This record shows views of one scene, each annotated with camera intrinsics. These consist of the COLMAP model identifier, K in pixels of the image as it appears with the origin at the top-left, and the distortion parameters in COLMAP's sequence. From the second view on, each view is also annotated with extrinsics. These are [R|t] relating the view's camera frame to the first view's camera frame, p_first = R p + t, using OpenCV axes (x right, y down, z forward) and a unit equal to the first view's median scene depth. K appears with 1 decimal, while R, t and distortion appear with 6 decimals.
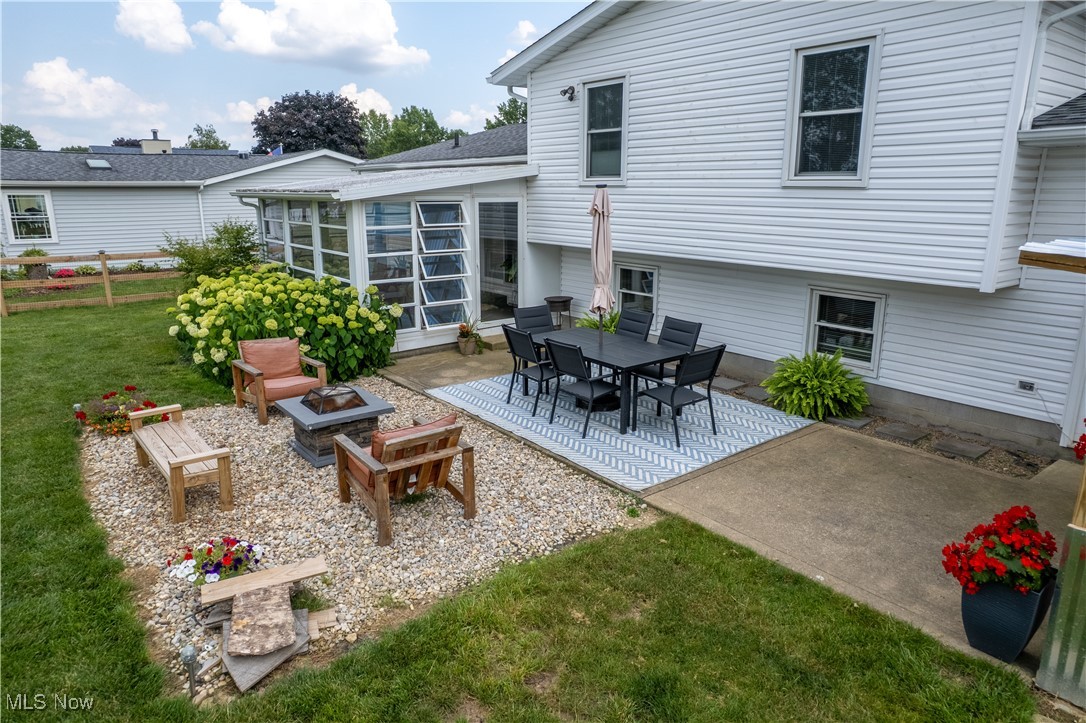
lens RADIAL K [[698.9, 0, 541.7], [0, 698.9, 358.5], [0, 0, 1]] dist [-0.076479, 0.067006]
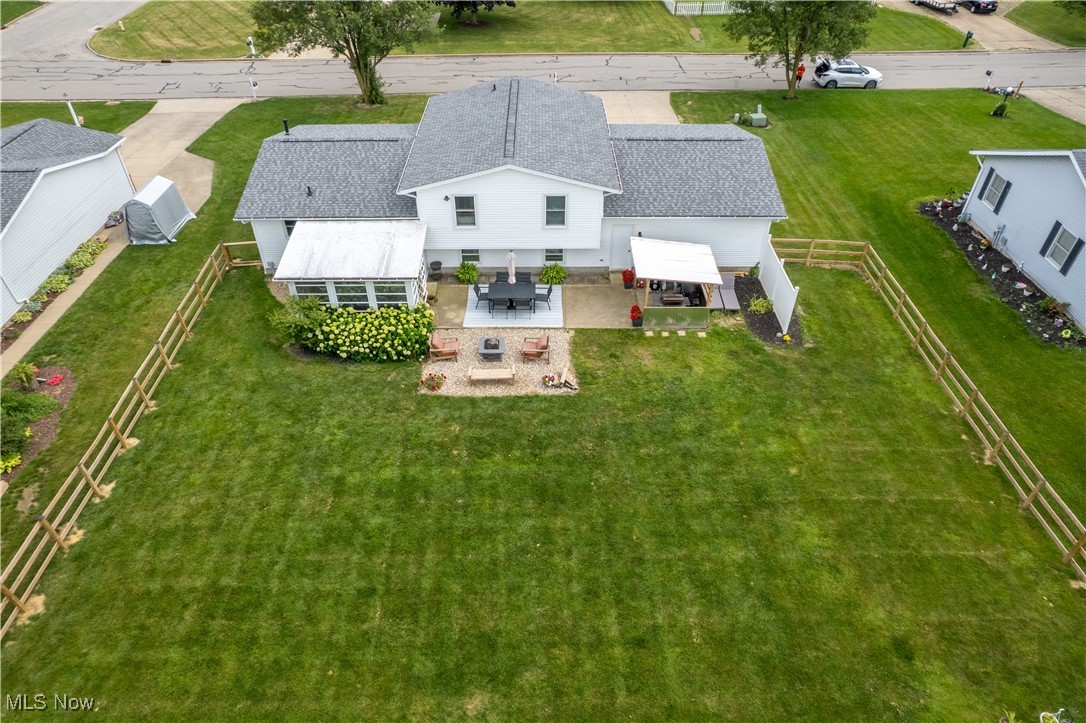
lens RADIAL K [[698.9, 0, 541.7], [0, 698.9, 358.5], [0, 0, 1]] dist [-0.076479, 0.067006]
pose [[0.607413, -0.509616, 0.609378, -2.090959], [0.187846, 0.837493, 0.513146, -1.477034], [-0.771857, -0.197222, 0.604433, -1.225955]]
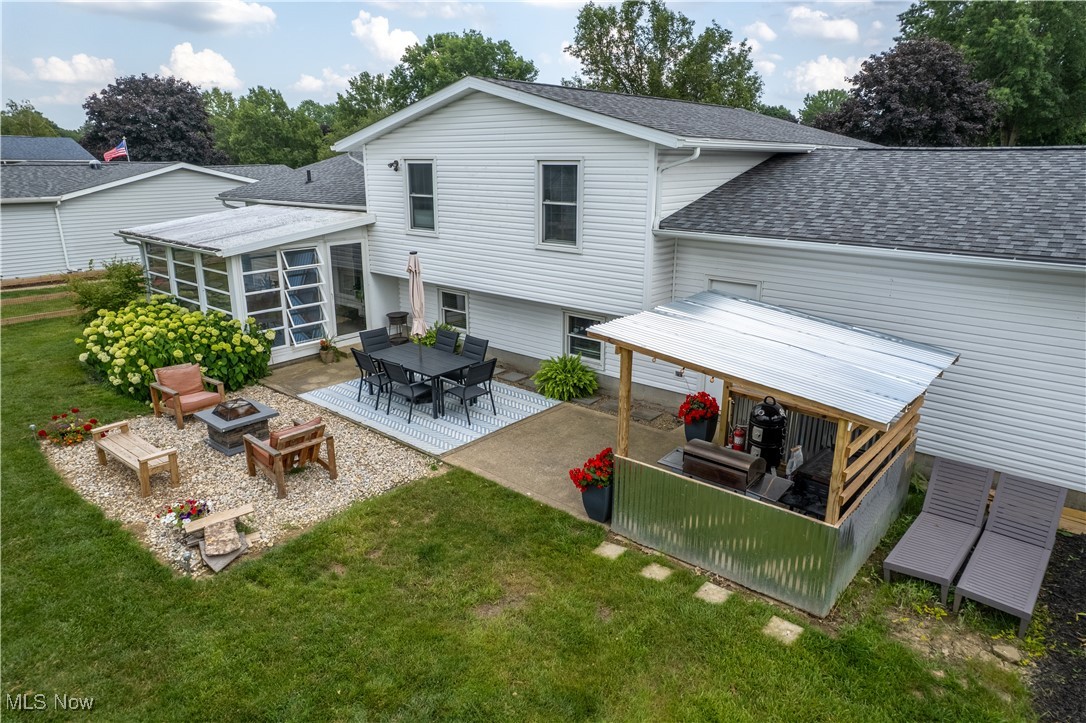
lens RADIAL K [[698.9, 0, 541.7], [0, 698.9, 358.5], [0, 0, 1]] dist [-0.076479, 0.067006]
pose [[0.981444, -0.055071, 0.183672, 0.067853], [0.046924, 0.997724, 0.048416, -0.080085], [-0.185920, -0.038899, 0.981795, -0.497908]]
